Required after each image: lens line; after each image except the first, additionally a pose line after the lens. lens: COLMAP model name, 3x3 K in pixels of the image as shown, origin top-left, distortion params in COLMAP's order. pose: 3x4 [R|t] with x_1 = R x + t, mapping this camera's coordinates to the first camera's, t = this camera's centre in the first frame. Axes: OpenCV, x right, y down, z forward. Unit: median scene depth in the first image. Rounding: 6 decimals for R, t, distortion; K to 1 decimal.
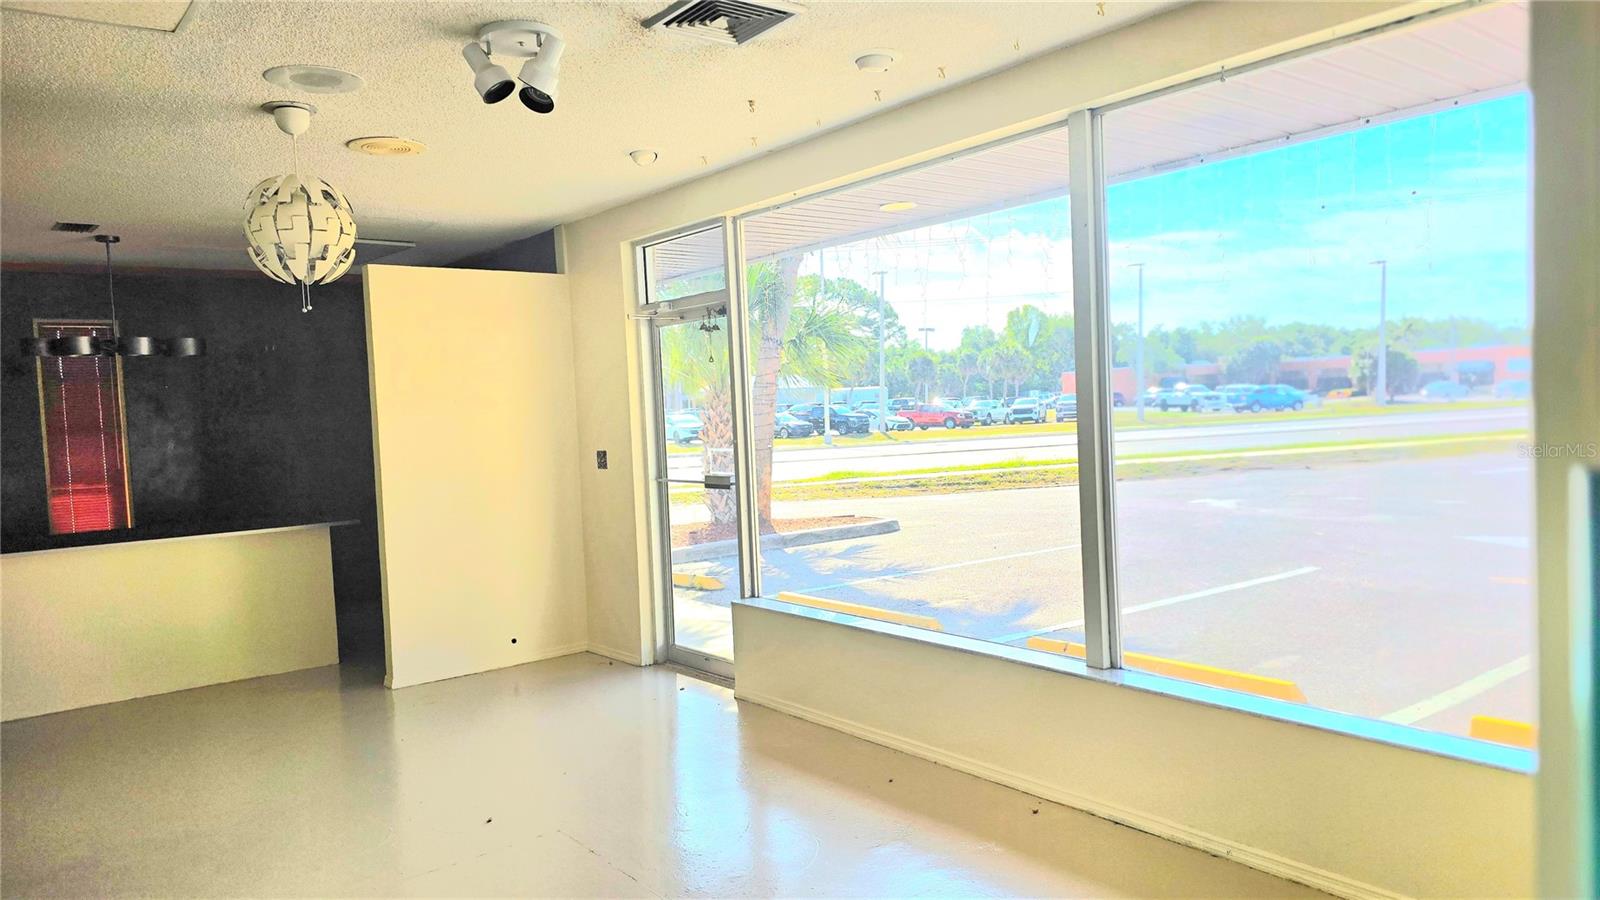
lens RADIAL K [[1078.3, 0, 805.8], [0, 1078.3, 451.8], [0, 0, 1]] dist [0.079534, -0.079043]
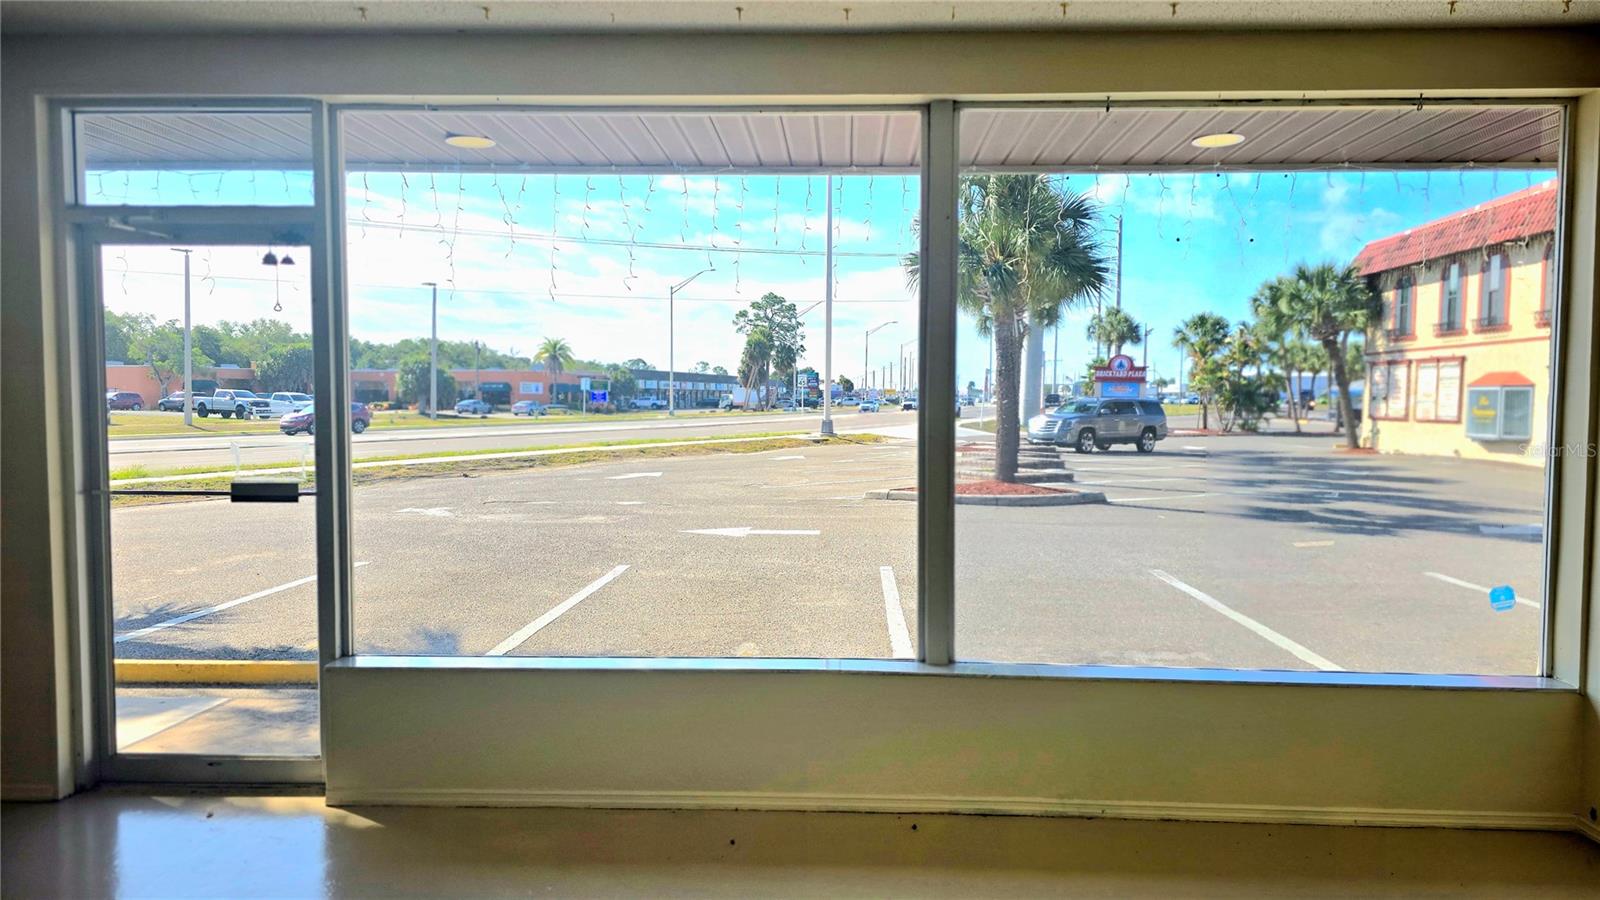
lens RADIAL K [[1078.3, 0, 805.8], [0, 1078.3, 451.8], [0, 0, 1]] dist [0.079534, -0.079043]
pose [[0.644947, 0.009056, 0.764174, -0.350151], [-0.000989, 0.999939, -0.011015, 0.009488], [-0.764227, 0.006349, 0.644916, 0.281658]]
